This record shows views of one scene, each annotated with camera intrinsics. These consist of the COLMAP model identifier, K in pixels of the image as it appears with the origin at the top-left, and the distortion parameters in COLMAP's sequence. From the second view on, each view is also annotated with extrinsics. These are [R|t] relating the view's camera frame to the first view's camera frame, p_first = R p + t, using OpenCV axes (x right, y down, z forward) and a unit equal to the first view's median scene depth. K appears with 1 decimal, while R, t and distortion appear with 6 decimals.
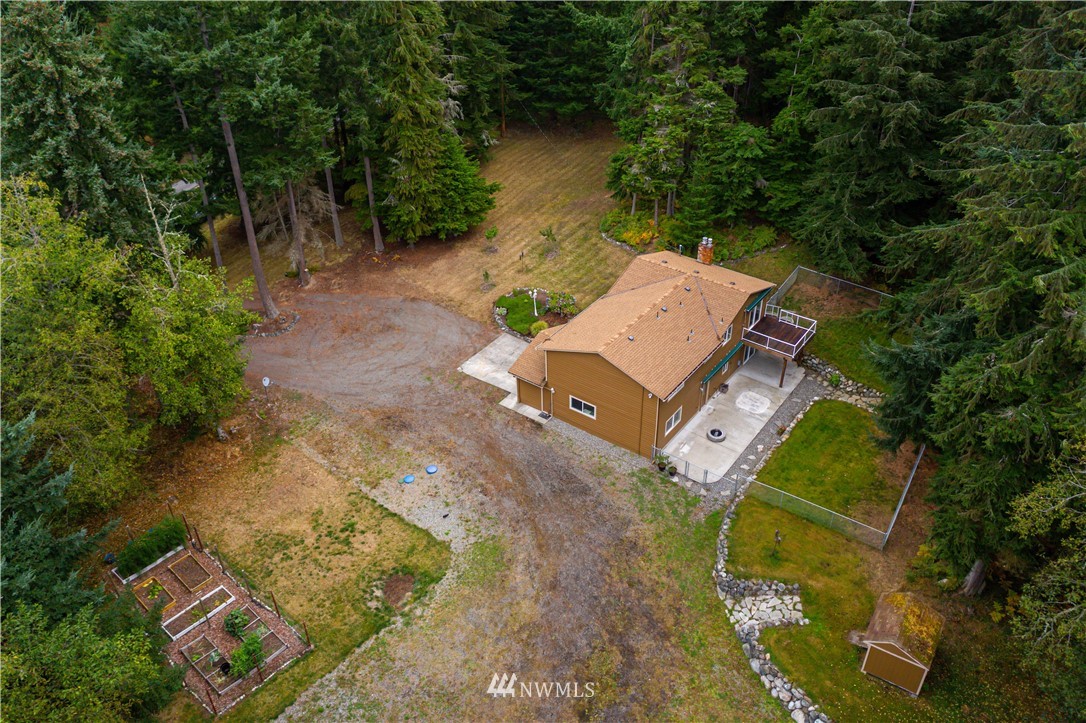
lens RADIAL K [[861.1, 0, 543.0], [0, 861.1, 361.5], [0, 0, 1]] dist [-0.013282, 0.001850]
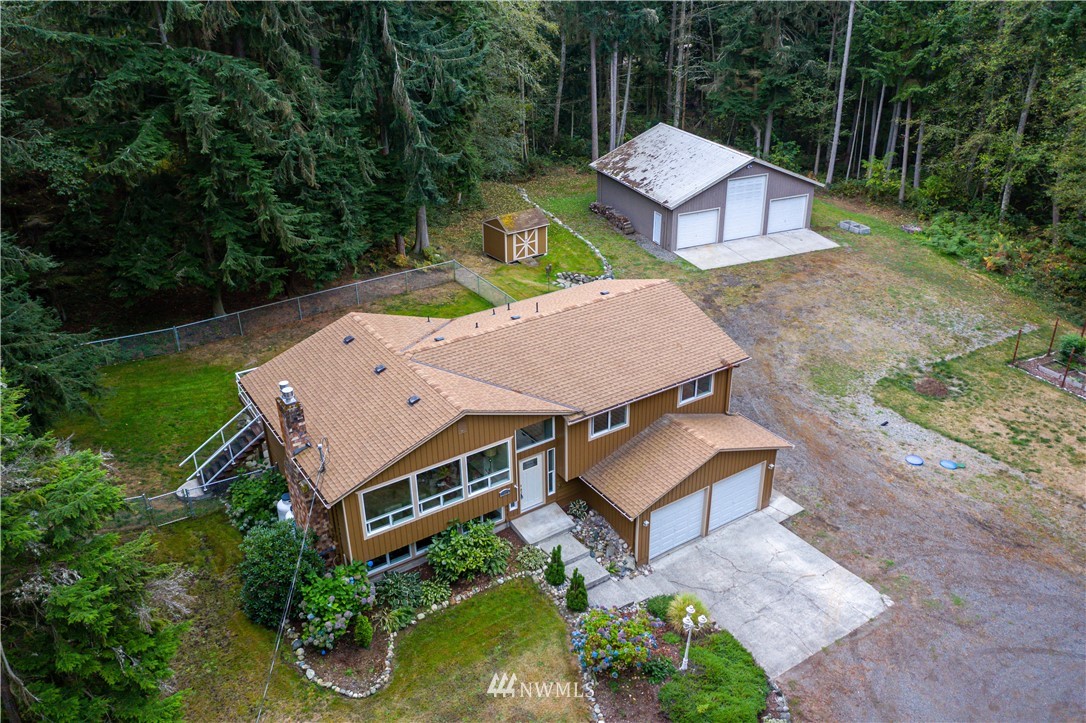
lens RADIAL K [[861.1, 0, 543.0], [0, 861.1, 361.5], [0, 0, 1]] dist [-0.013282, 0.001850]
pose [[-0.937508, -0.130912, 0.322399, -0.067313], [0.225668, 0.476510, 0.849713, -0.565510], [-0.264864, 0.869368, -0.417189, 1.351707]]
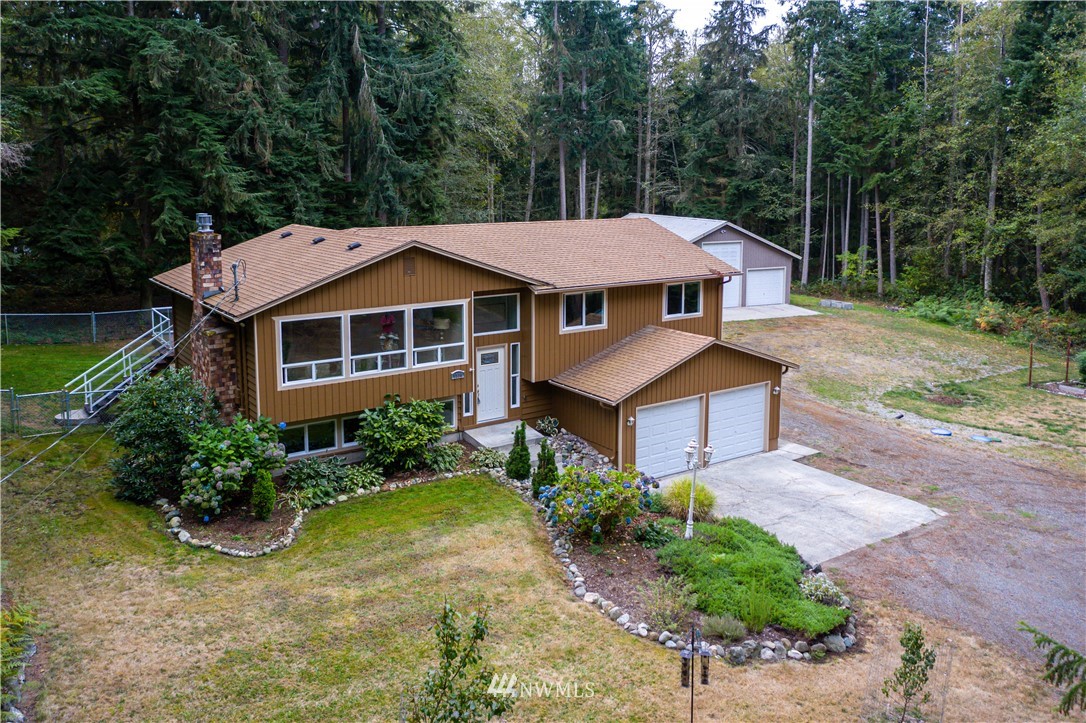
lens RADIAL K [[885.1, 0, 536.2], [0, 885.1, 288.5], [0, 0, 1]] dist [-0.012672, 0.002281]
pose [[-0.945950, -0.027056, 0.323182, -0.065272], [0.199232, 0.737826, 0.644919, -0.390884], [-0.255901, 0.674449, -0.692556, 1.478714]]
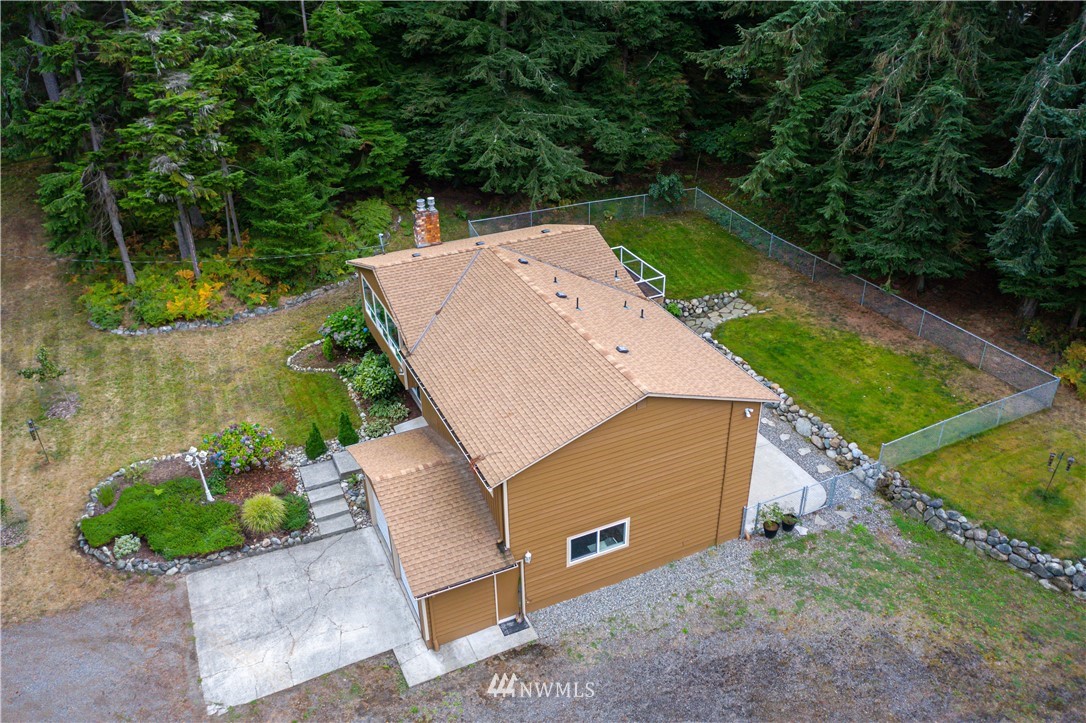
lens RADIAL K [[861.1, 0, 543.0], [0, 861.1, 361.5], [0, 0, 1]] dist [-0.013282, 0.001850]
pose [[0.477476, -0.430272, 0.766083, -0.294628], [0.513252, 0.844256, 0.154283, -0.120528], [-0.713154, 0.319527, 0.623951, 0.752704]]
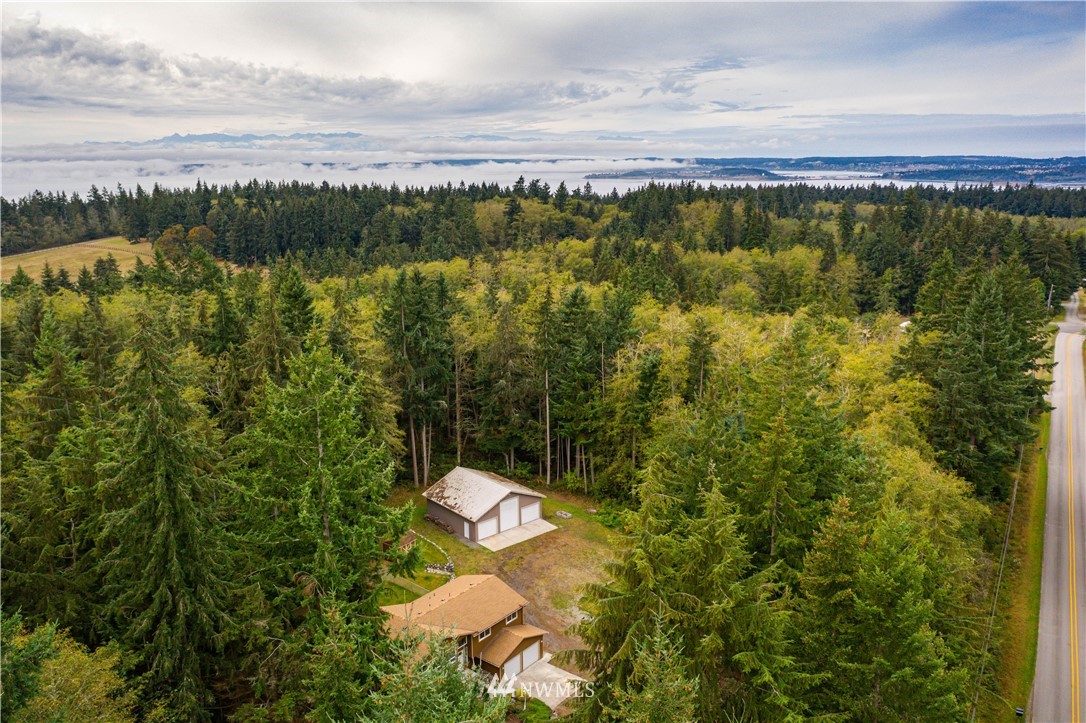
lens RADIAL K [[861.1, 0, 543.0], [0, 861.1, 361.5], [0, 0, 1]] dist [-0.013282, 0.001850]
pose [[-0.998868, 0.017128, 0.044376, -0.118314], [0.044663, 0.658700, 0.751079, -1.582676], [-0.016367, 0.752211, -0.658719, 1.807242]]
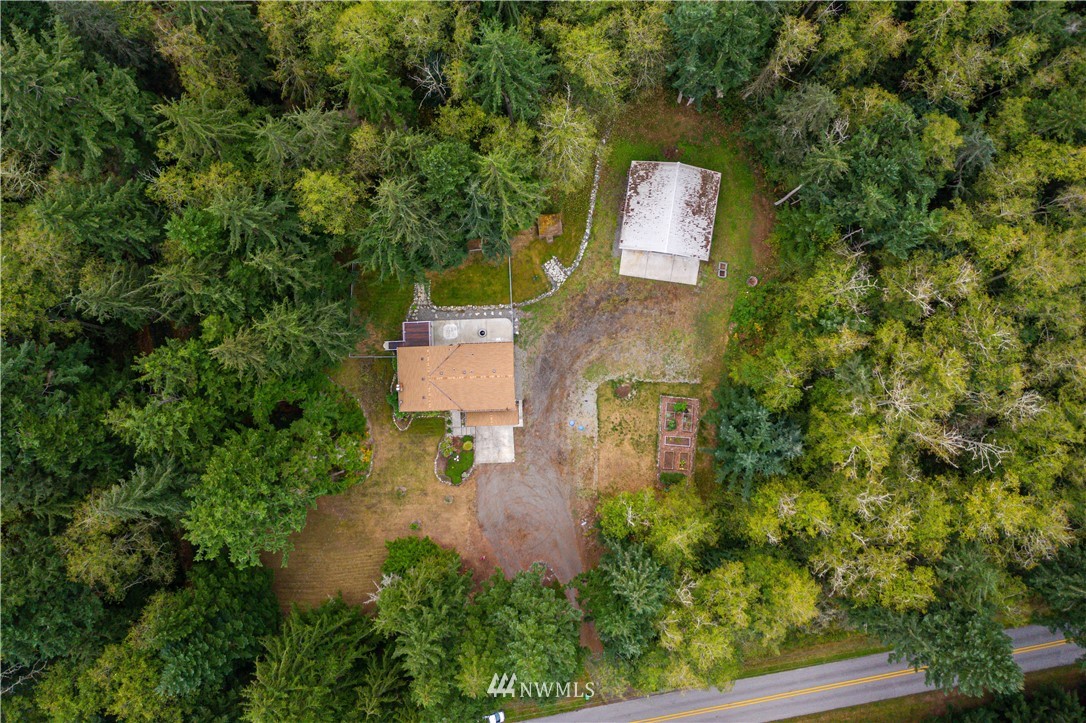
lens RADIAL K [[861.1, 0, 543.0], [0, 861.1, 361.5], [0, 0, 1]] dist [-0.013282, 0.001850]
pose [[-0.623072, -0.781659, 0.028122, -0.018883], [0.473225, -0.348100, 0.809249, -1.793075], [-0.622767, 0.517528, 0.586792, -0.398075]]
